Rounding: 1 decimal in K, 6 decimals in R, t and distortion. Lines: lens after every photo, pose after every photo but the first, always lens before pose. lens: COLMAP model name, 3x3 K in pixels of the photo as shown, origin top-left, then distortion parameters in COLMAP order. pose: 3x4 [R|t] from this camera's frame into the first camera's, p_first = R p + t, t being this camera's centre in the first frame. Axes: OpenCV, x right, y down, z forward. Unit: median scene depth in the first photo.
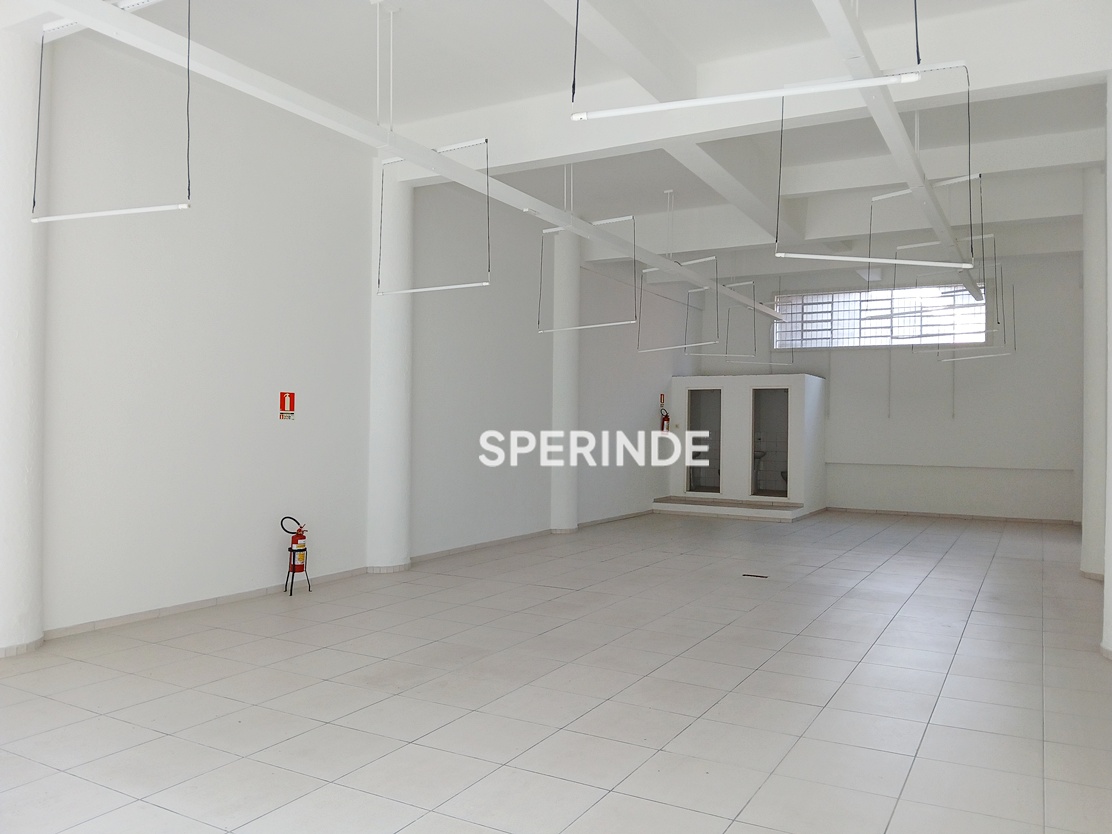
lens RADIAL K [[856.2, 0, 556.0], [0, 856.2, 417.0], [0, 0, 1]] dist [0.062731, -0.117110]
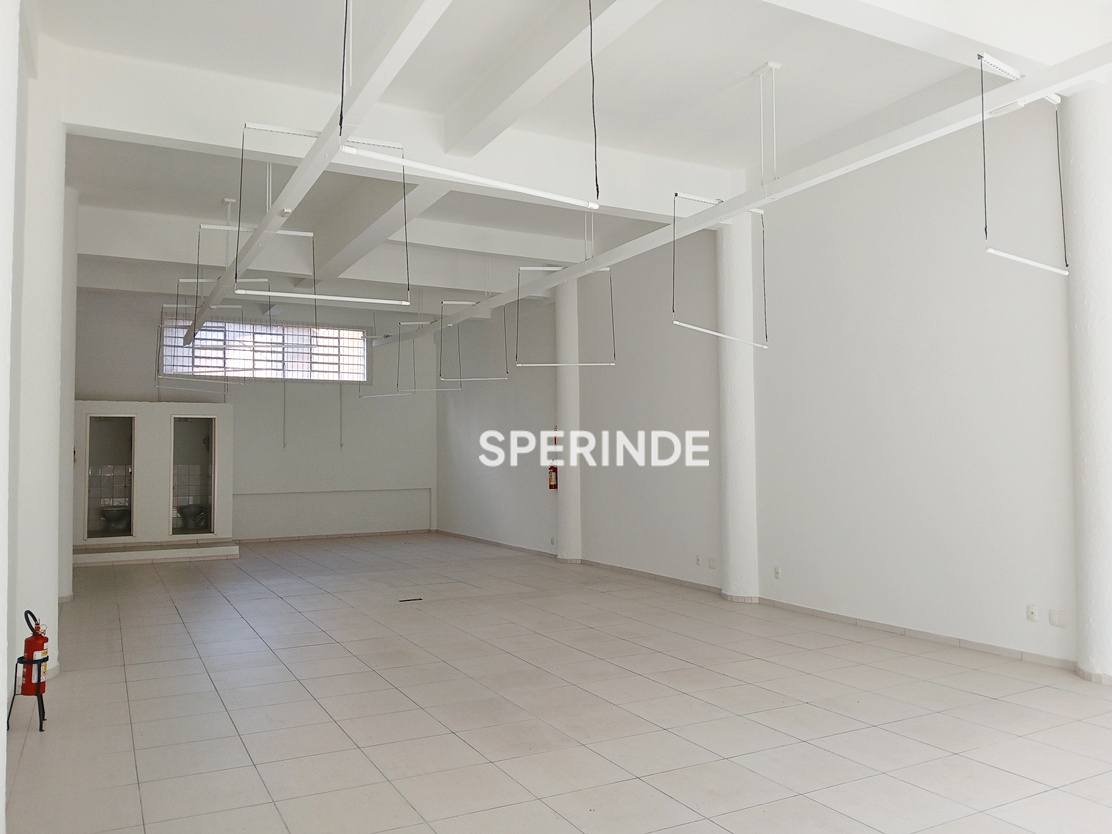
lens RADIAL K [[856.2, 0, 556.0], [0, 856.2, 417.0], [0, 0, 1]] dist [0.062731, -0.117110]
pose [[0.540749, 0.020845, 0.840926, -0.326663], [0.008358, 0.999510, -0.030151, -0.002470], [-0.841142, 0.023332, 0.540310, 0.166937]]
